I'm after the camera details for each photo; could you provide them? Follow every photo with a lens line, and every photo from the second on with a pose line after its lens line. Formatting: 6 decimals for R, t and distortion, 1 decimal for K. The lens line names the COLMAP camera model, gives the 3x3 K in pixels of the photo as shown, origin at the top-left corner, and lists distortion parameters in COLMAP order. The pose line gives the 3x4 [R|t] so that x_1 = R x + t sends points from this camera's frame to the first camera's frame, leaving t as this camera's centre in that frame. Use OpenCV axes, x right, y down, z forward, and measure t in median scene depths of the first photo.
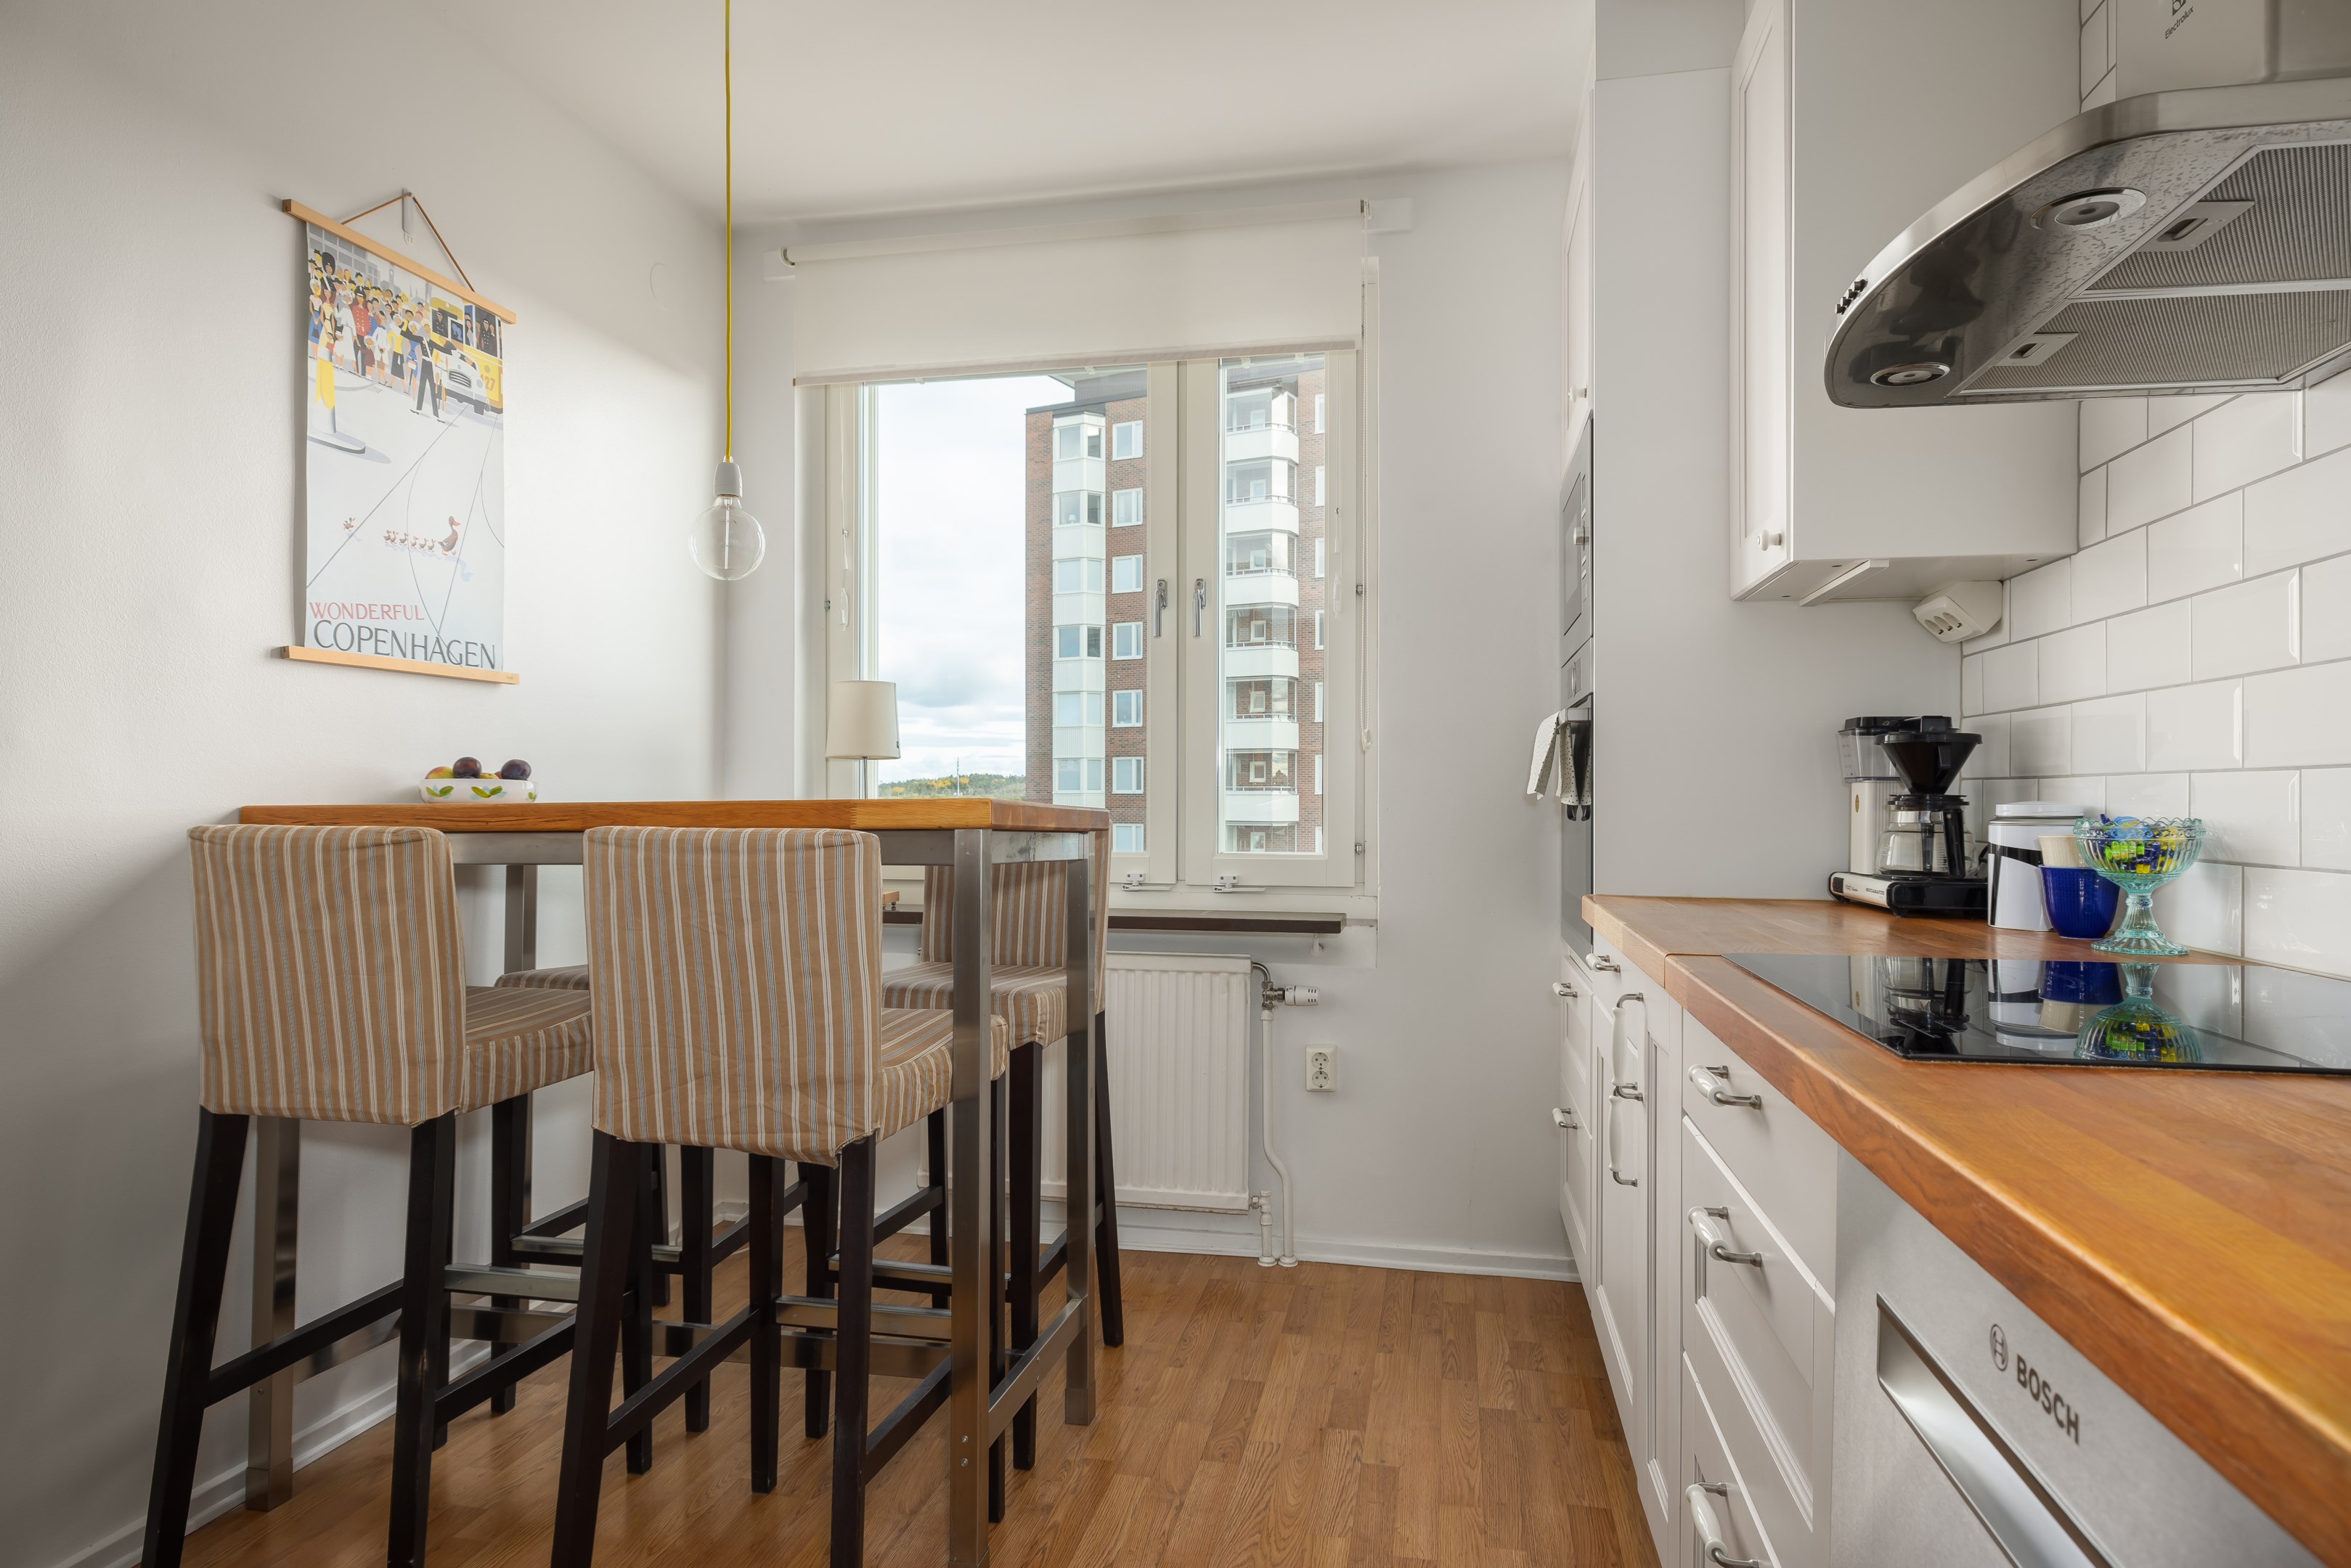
lens RADIAL K [[1344.9, 0, 1171.9], [0, 1344.9, 787.2], [0, 0, 1]] dist [0.006639, 0.000234]
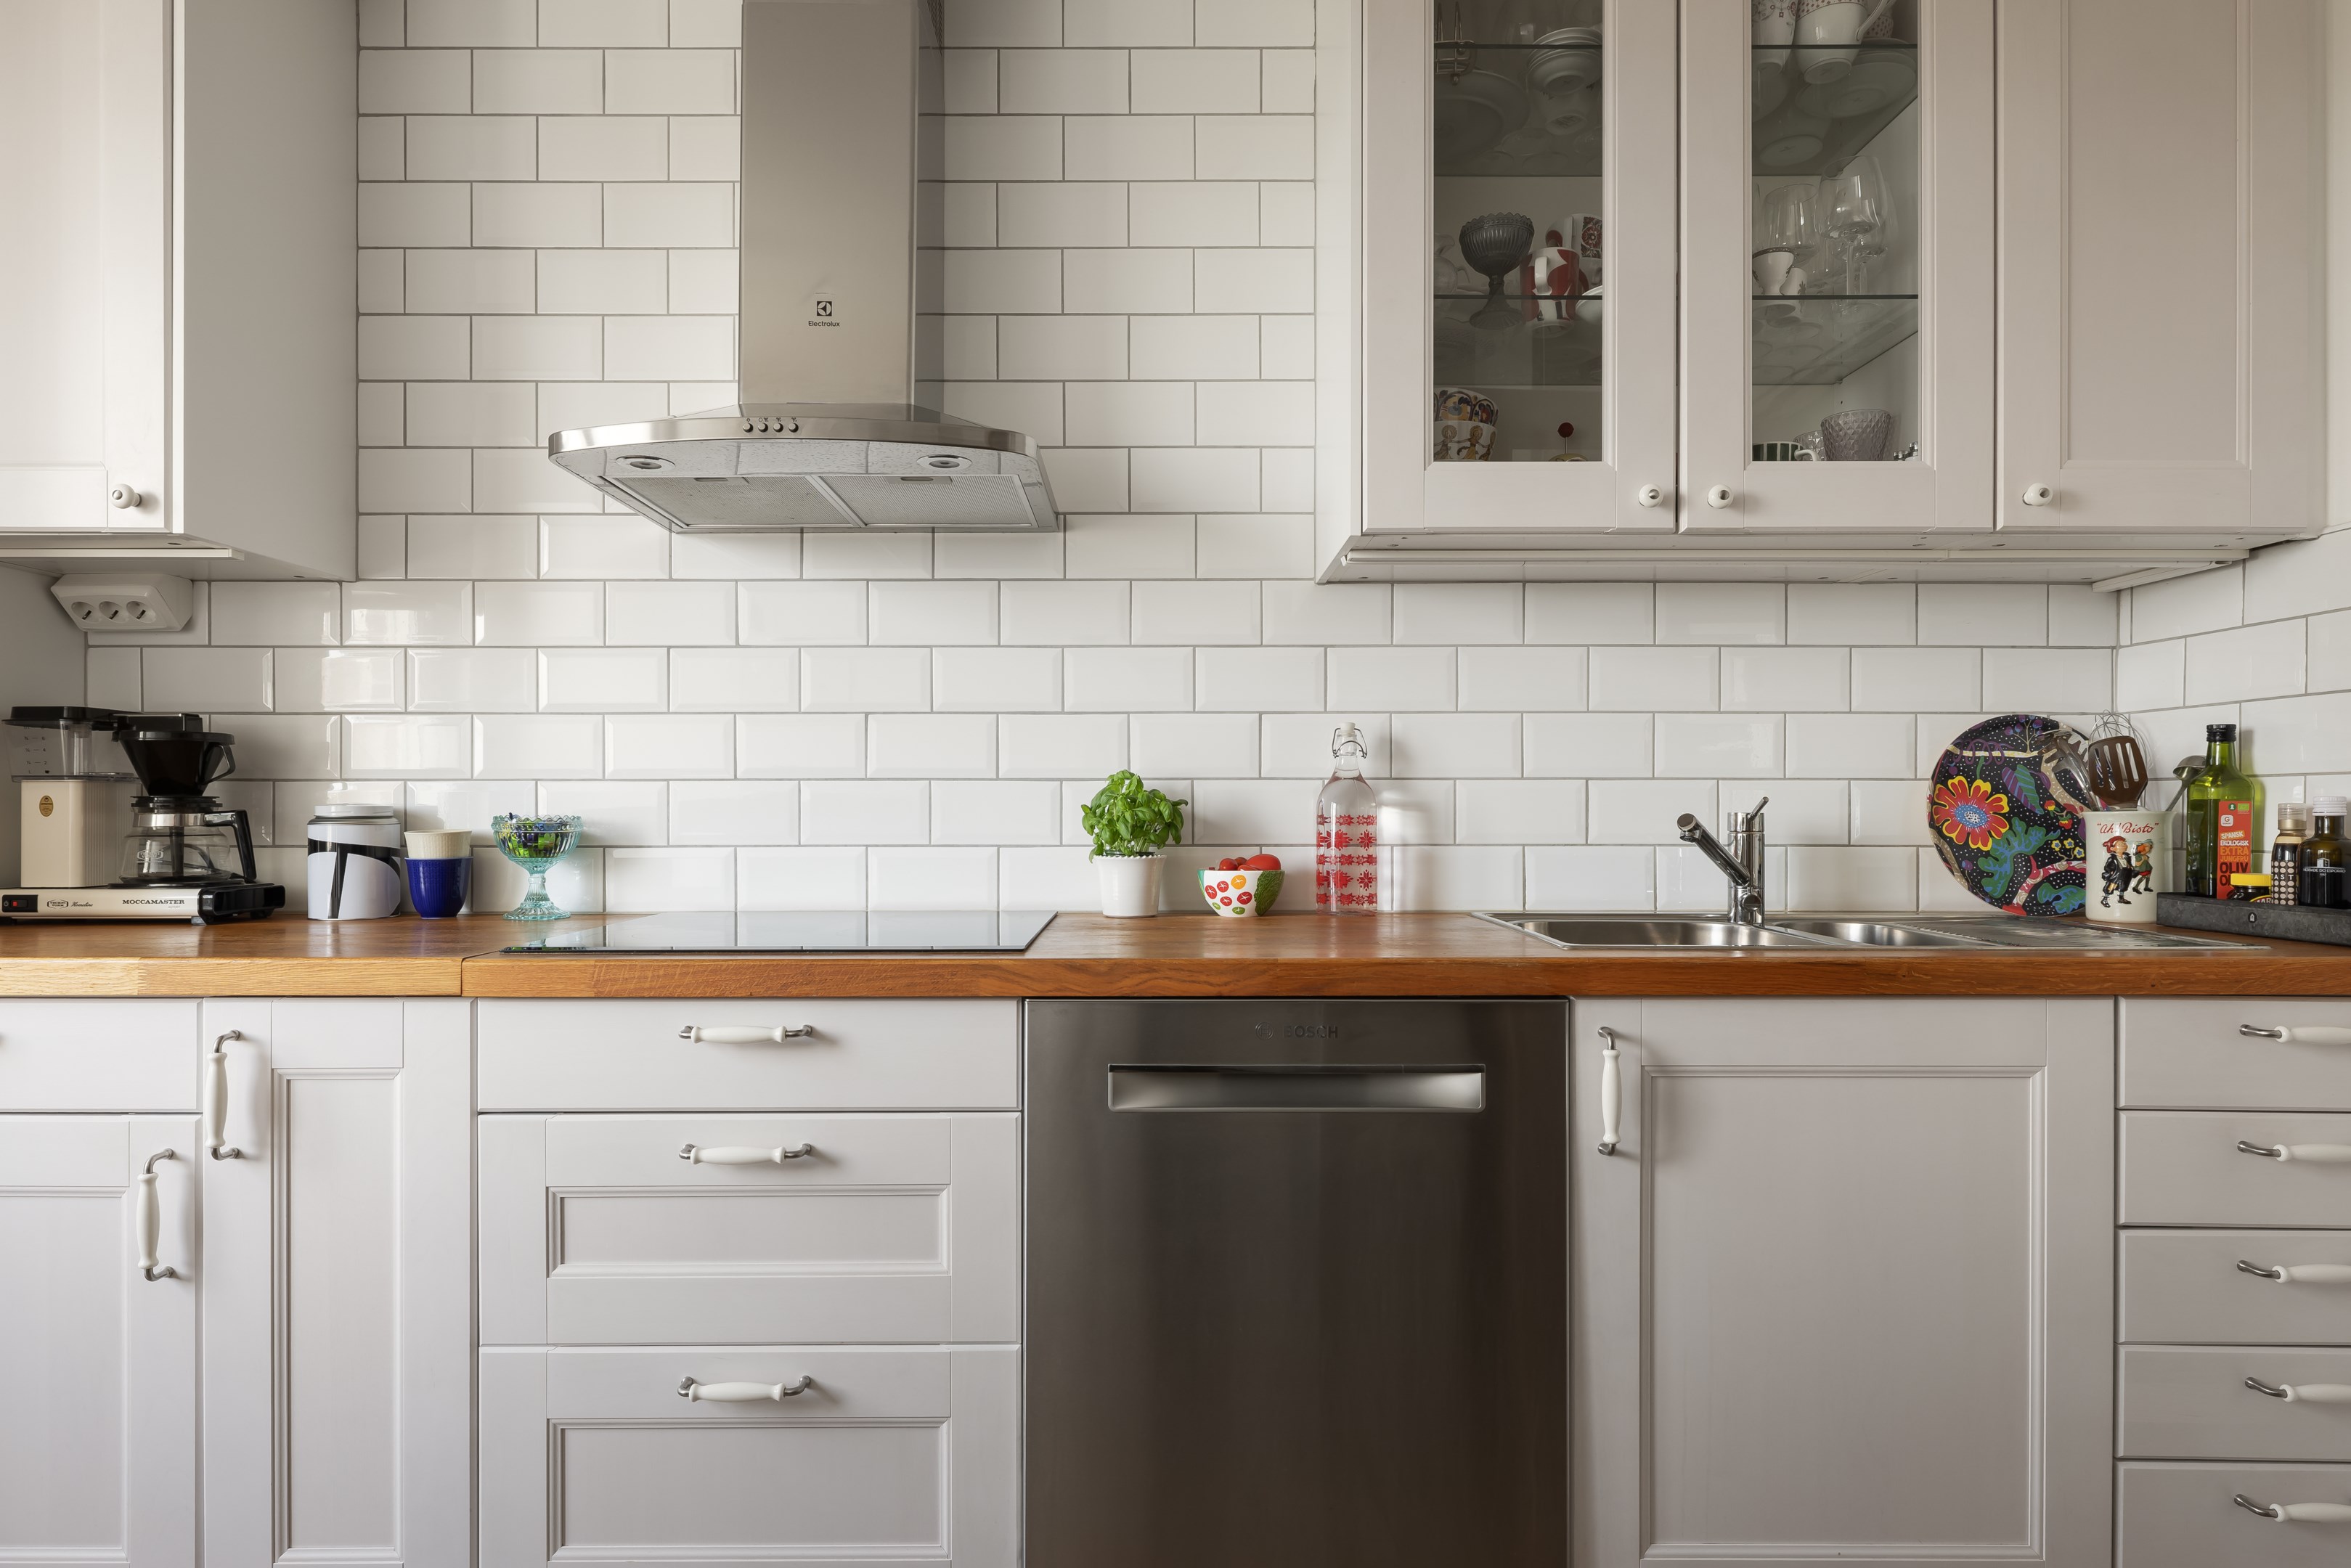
lens RADIAL K [[1344.9, 0, 1174.6], [0, 1344.9, 791.6], [0, 0, 1]] dist [0.006639, 0.000234]
pose [[-0.207229, 0.003488, 0.978286, -0.562851], [-0.010247, 0.999931, -0.005736, 0.000716], [-0.978239, -0.011213, -0.207179, 0.554250]]
